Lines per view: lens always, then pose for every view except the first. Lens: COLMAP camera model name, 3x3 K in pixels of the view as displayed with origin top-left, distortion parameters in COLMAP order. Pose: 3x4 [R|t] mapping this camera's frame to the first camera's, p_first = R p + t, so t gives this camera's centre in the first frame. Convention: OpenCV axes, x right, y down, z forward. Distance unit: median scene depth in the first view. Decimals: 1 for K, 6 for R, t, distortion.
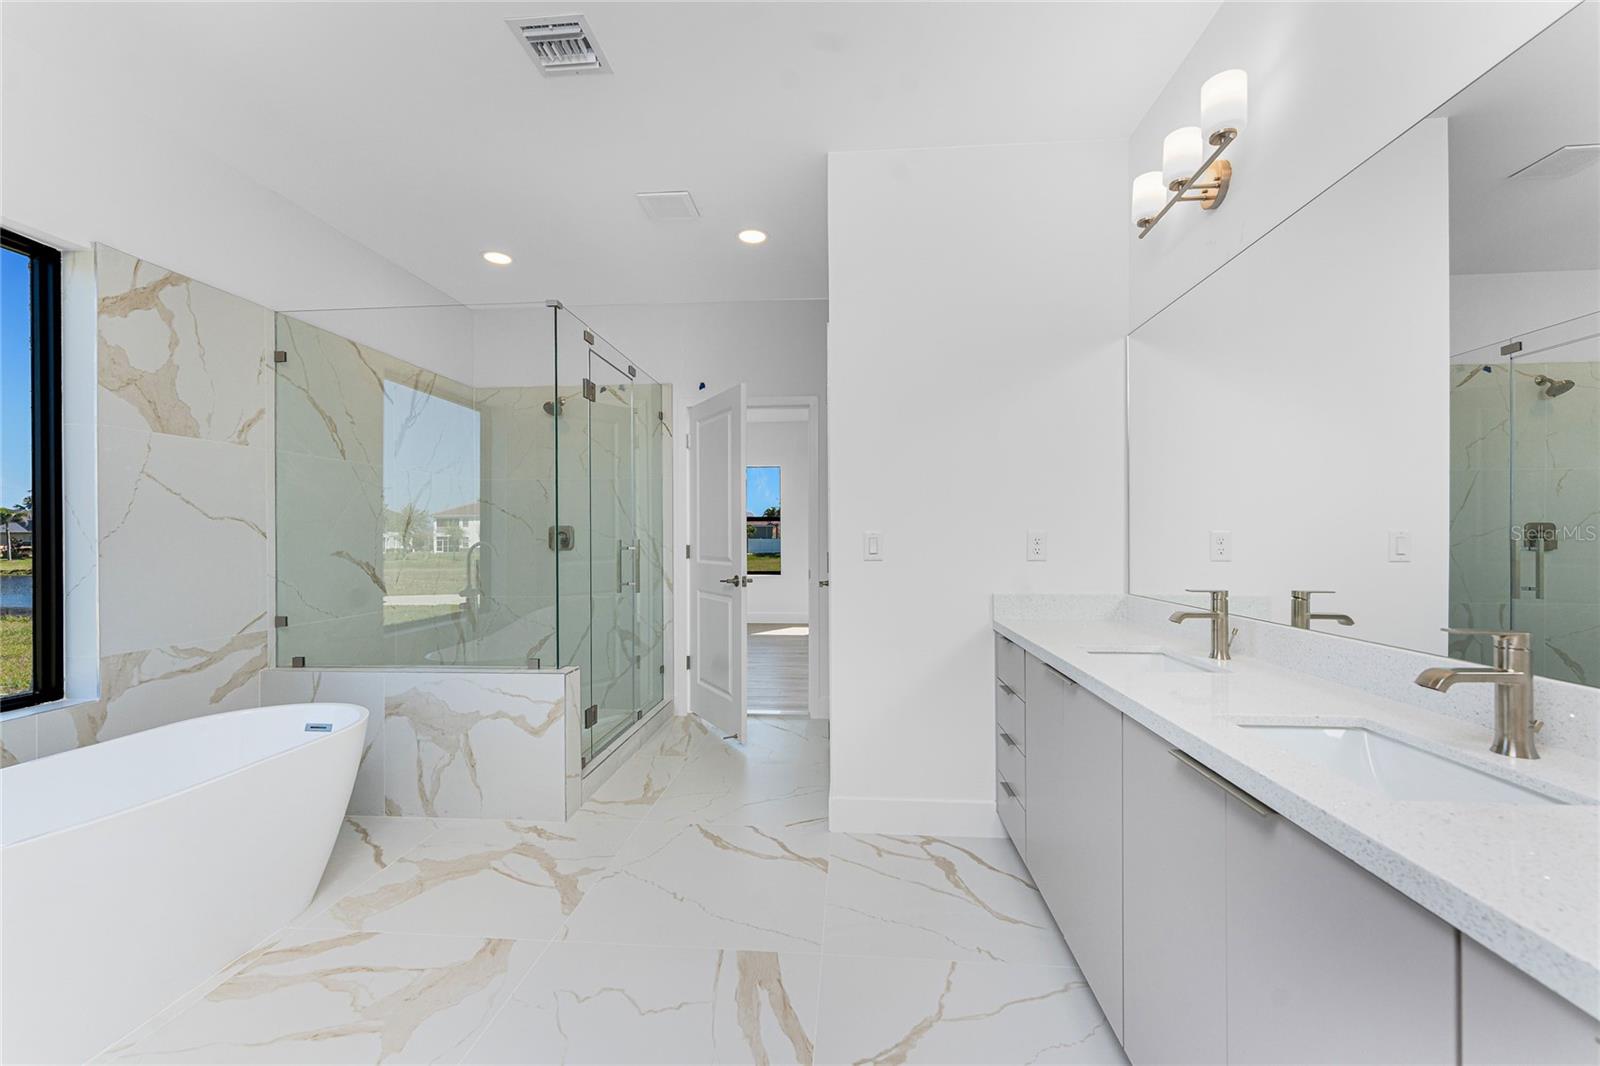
lens RADIAL K [[660.9, 0, 817.9], [0, 660.9, 535.8], [0, 0, 1]] dist [-0.000280, 0.000362]
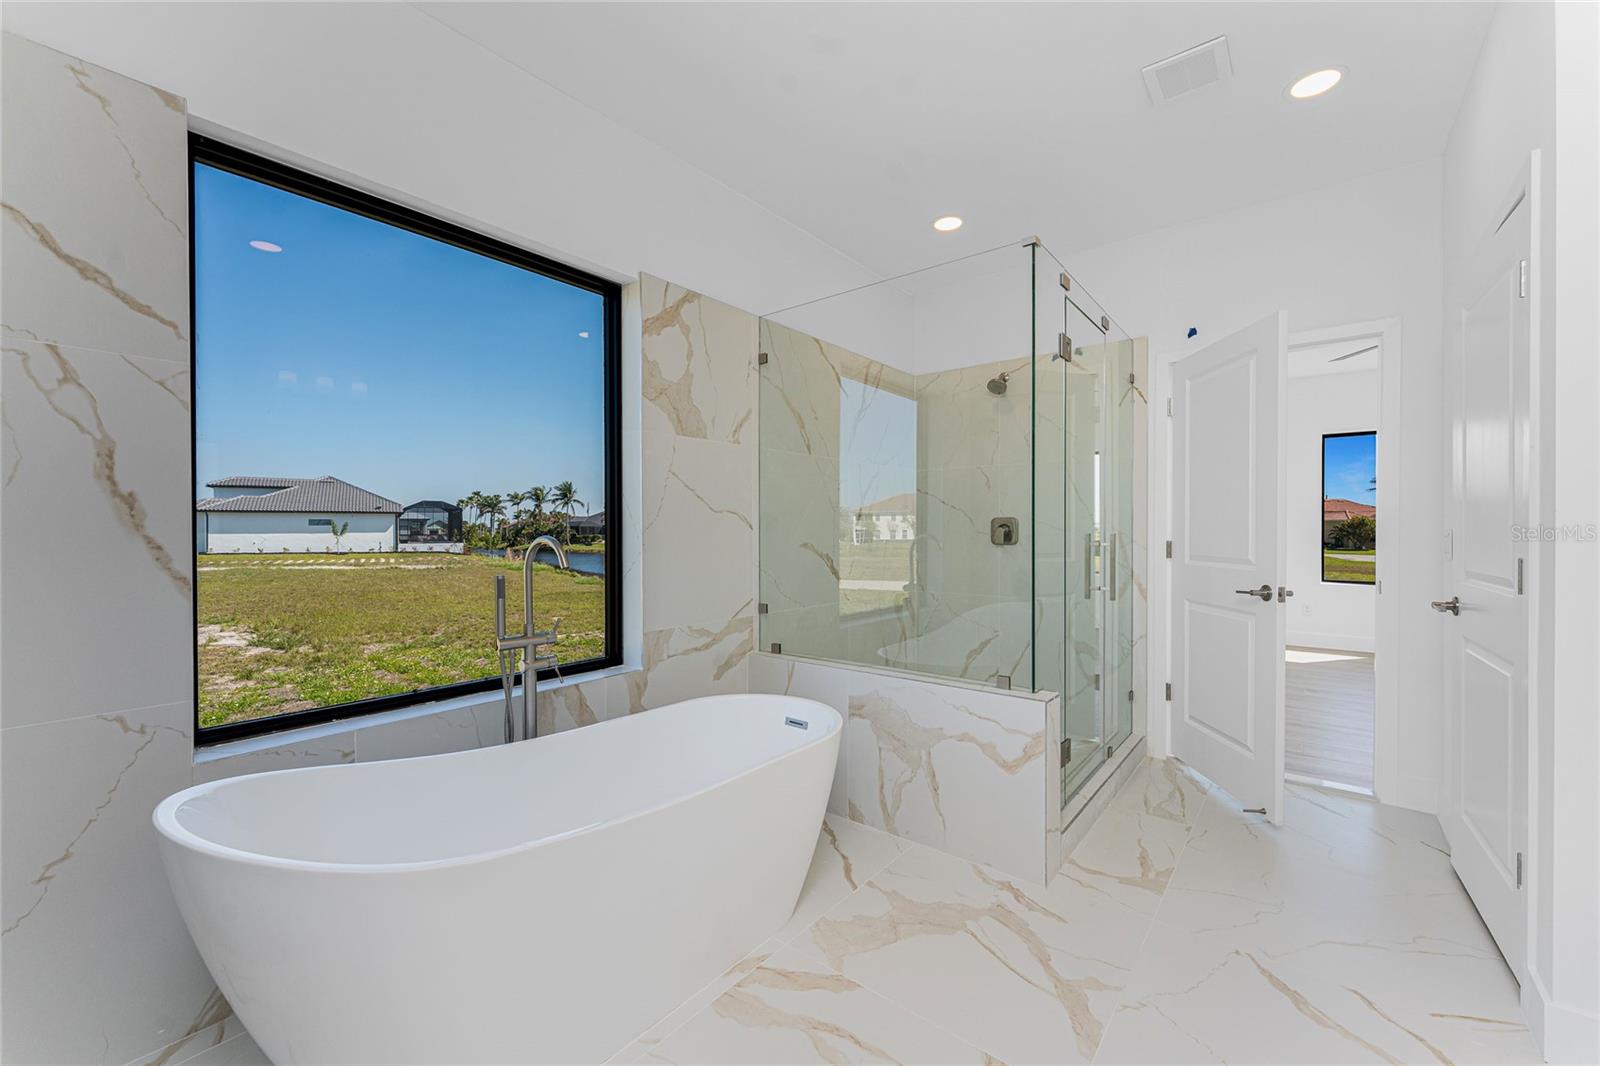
lens RADIAL K [[654.7, 0, 797.2], [0, 654.7, 536.8], [0, 0, 1]] dist [0.000792, 0.000038]
pose [[0.818990, 0.009990, -0.573720, -0.165984], [-0.003371, 0.999915, 0.012599, 0.001120], [0.573797, -0.008385, 0.818954, 0.171930]]
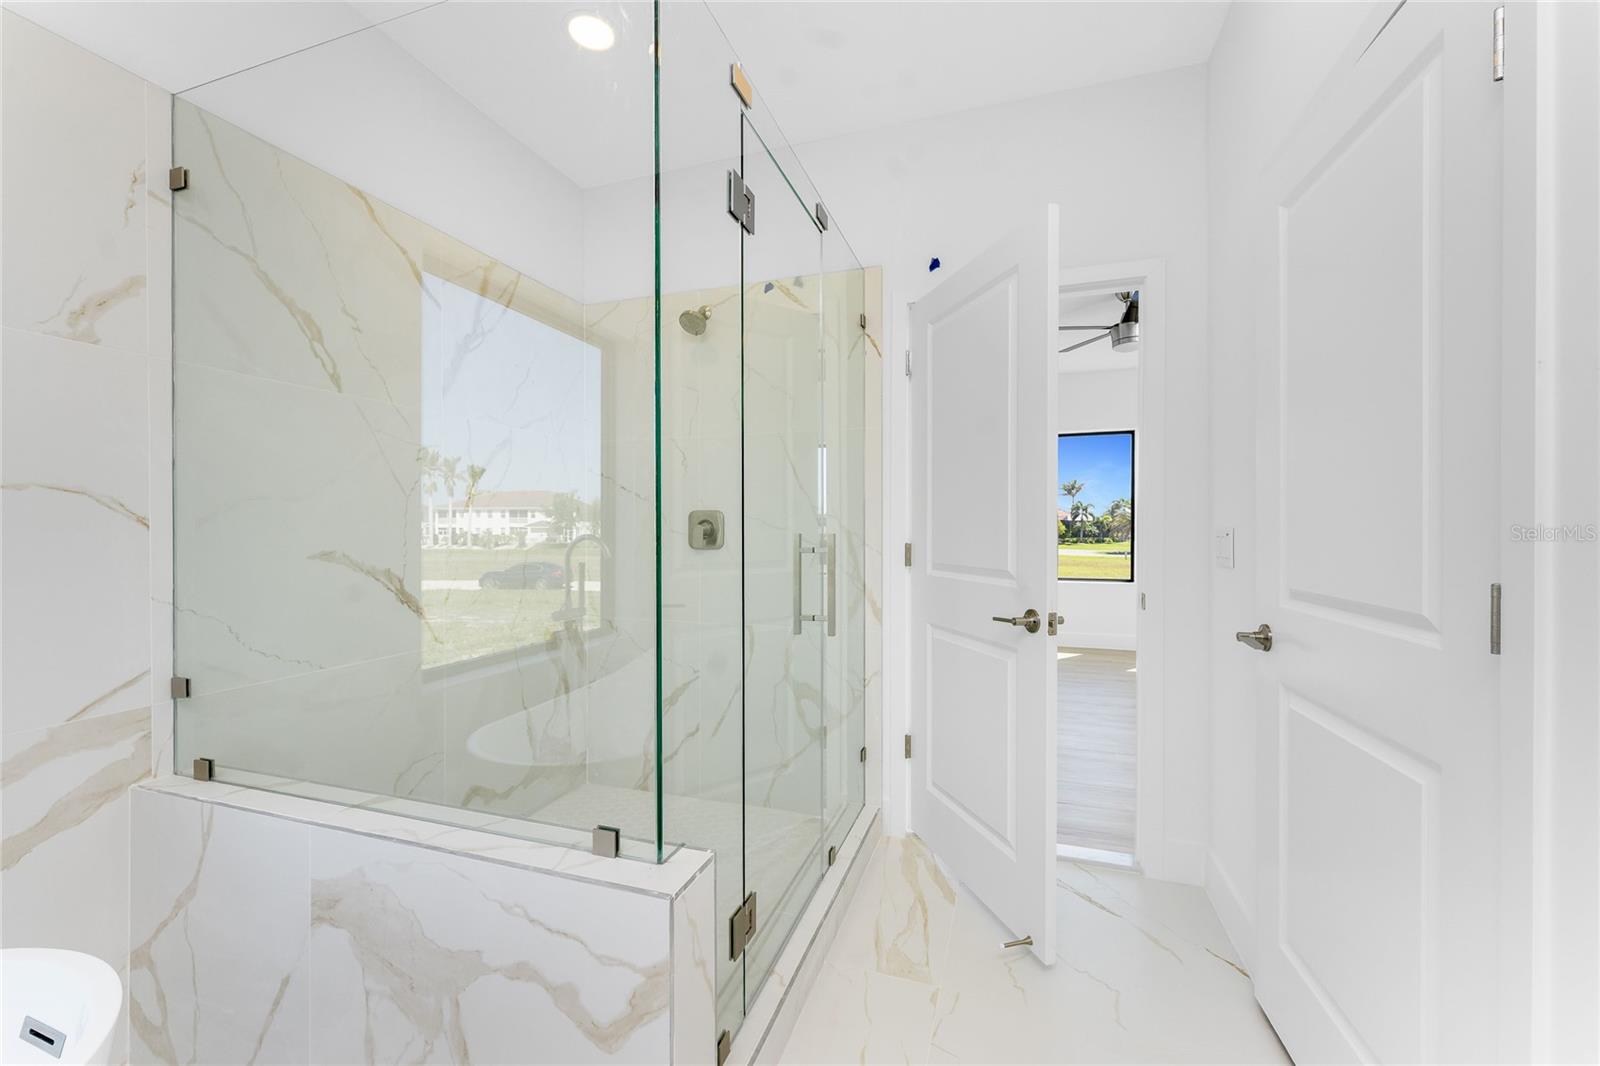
lens RADIAL K [[660.9, 0, 817.9], [0, 660.9, 535.8], [0, 0, 1]] dist [-0.000280, 0.000362]
pose [[0.972214, 0.007325, -0.233978, -0.203202], [-0.004318, 0.999901, 0.013360, 0.000409], [0.234053, -0.011979, 0.972150, 0.617067]]
